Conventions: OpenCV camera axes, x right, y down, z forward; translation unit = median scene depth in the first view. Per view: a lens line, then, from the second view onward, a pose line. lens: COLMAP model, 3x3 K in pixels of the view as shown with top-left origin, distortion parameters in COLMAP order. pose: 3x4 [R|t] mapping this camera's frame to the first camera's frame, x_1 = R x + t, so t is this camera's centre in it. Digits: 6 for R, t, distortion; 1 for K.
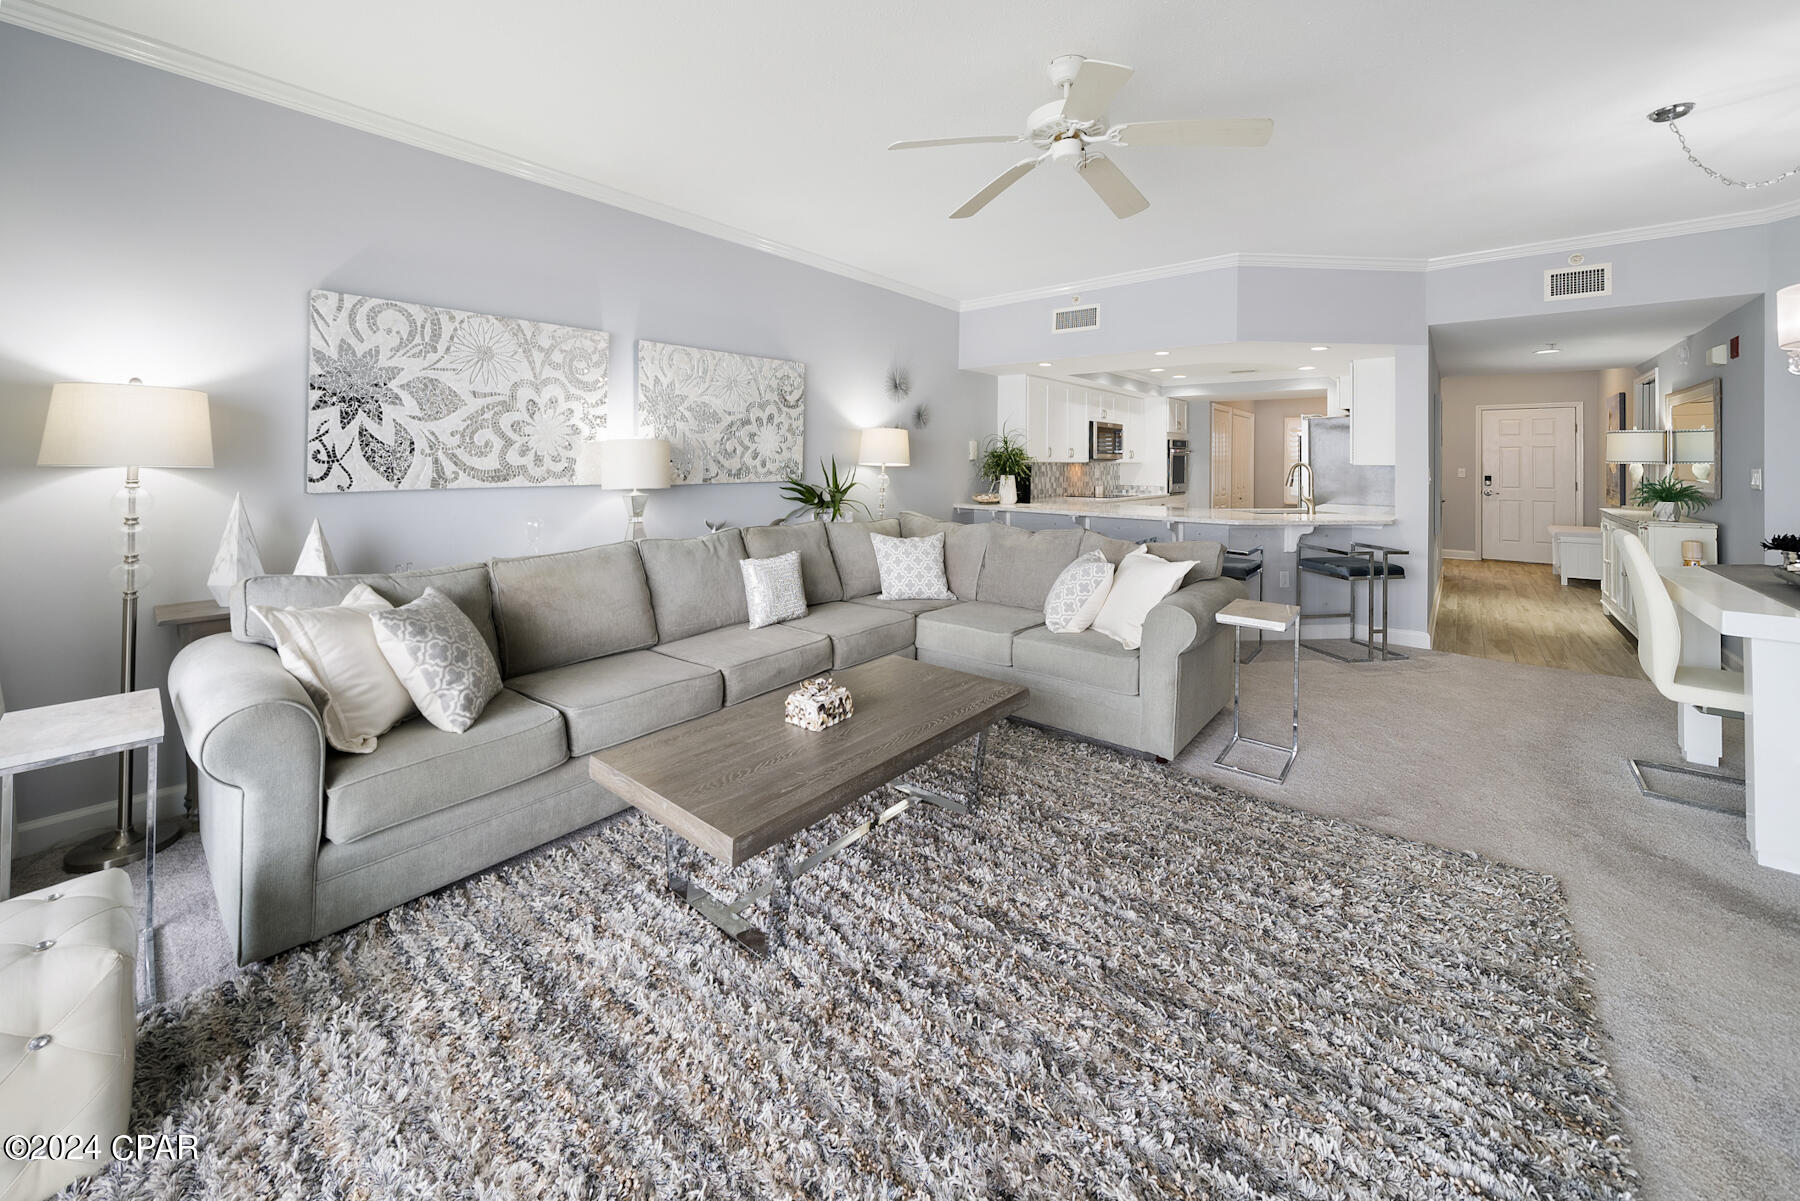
lens RADIAL K [[687.6, 0, 901.7], [0, 687.6, 457.3], [0, 0, 1]] dist [-0.003088, -0.000263]
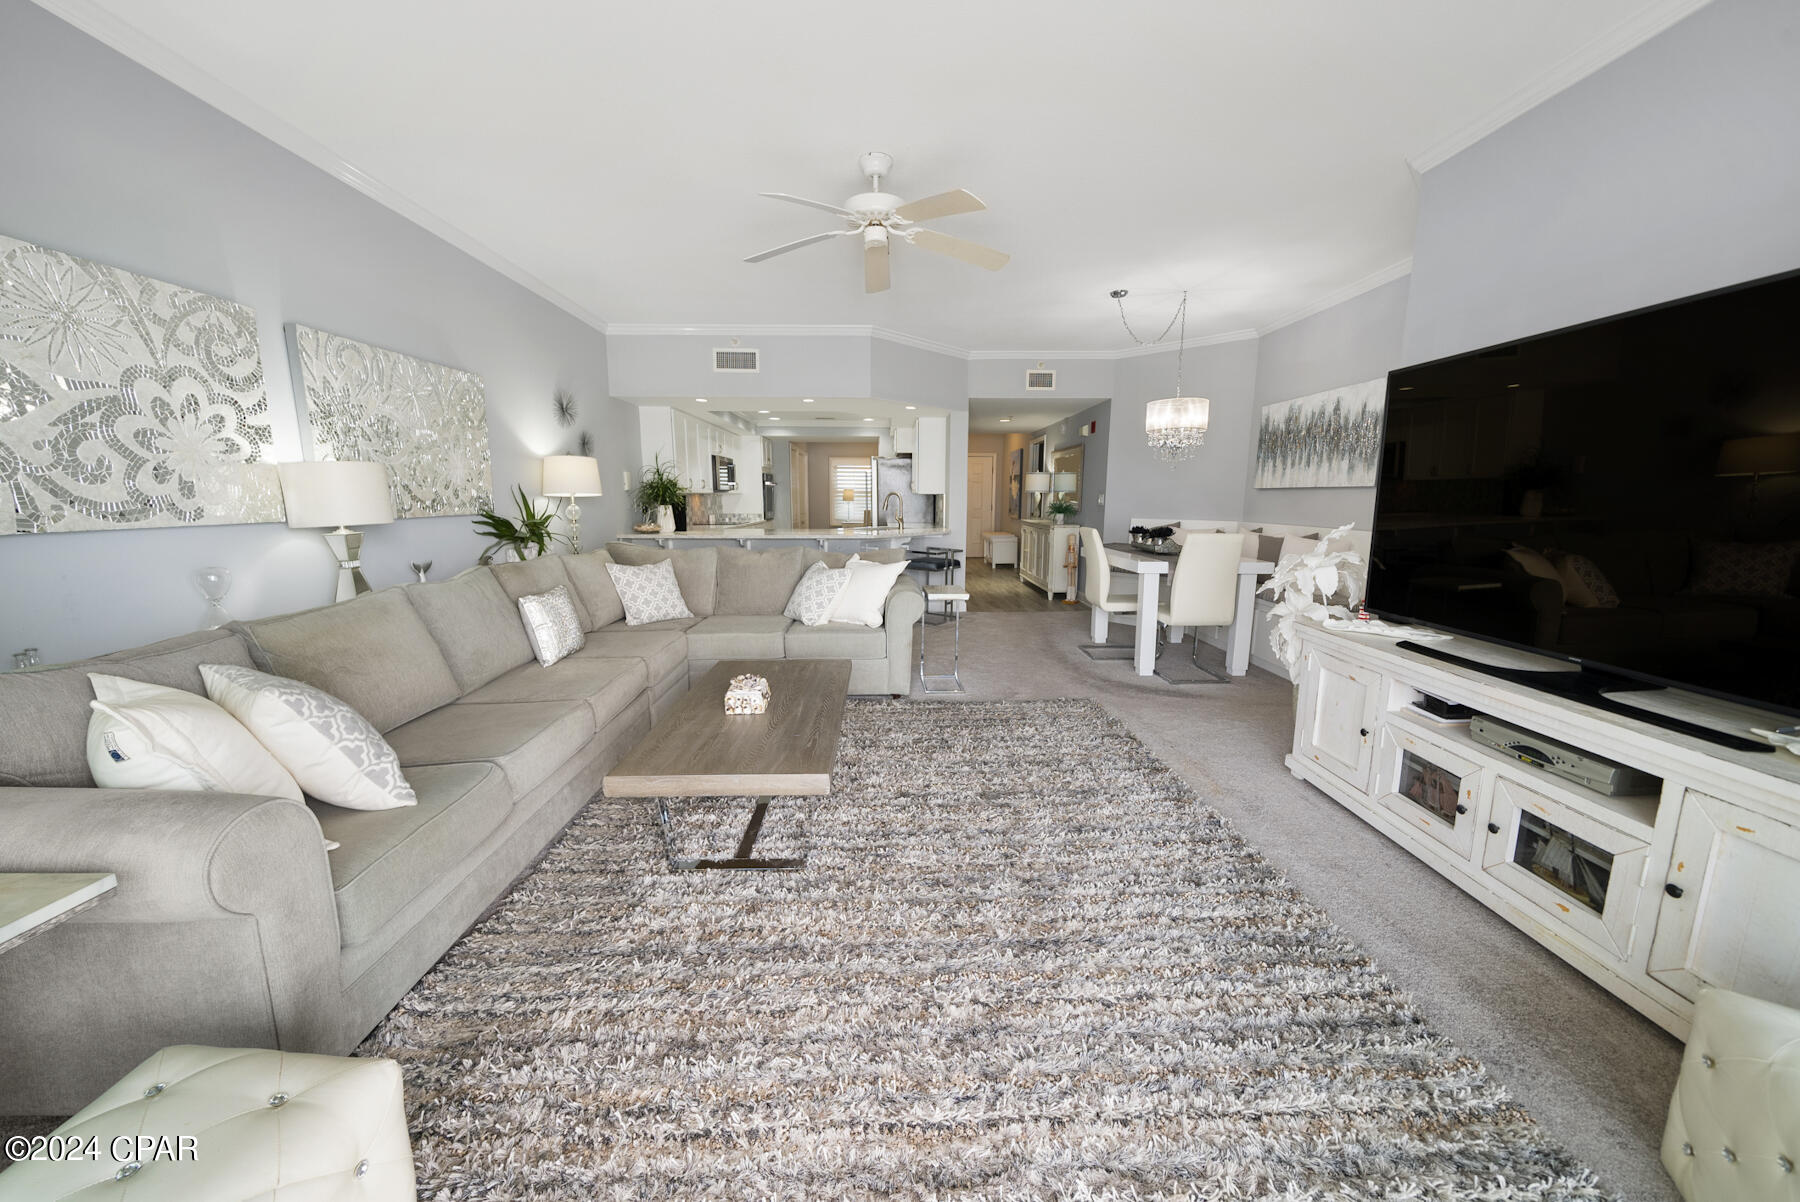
lens RADIAL K [[631.2, 0, 917.3], [0, 631.2, 607.5], [0, 0, 1]] dist [0.000527, -0.000008]
pose [[0.744906, -0.122643, 0.655800, -0.393981], [0.000663, 0.983094, 0.183098, 0.005747], [-0.667169, -0.135956, 0.732394, 0.012837]]
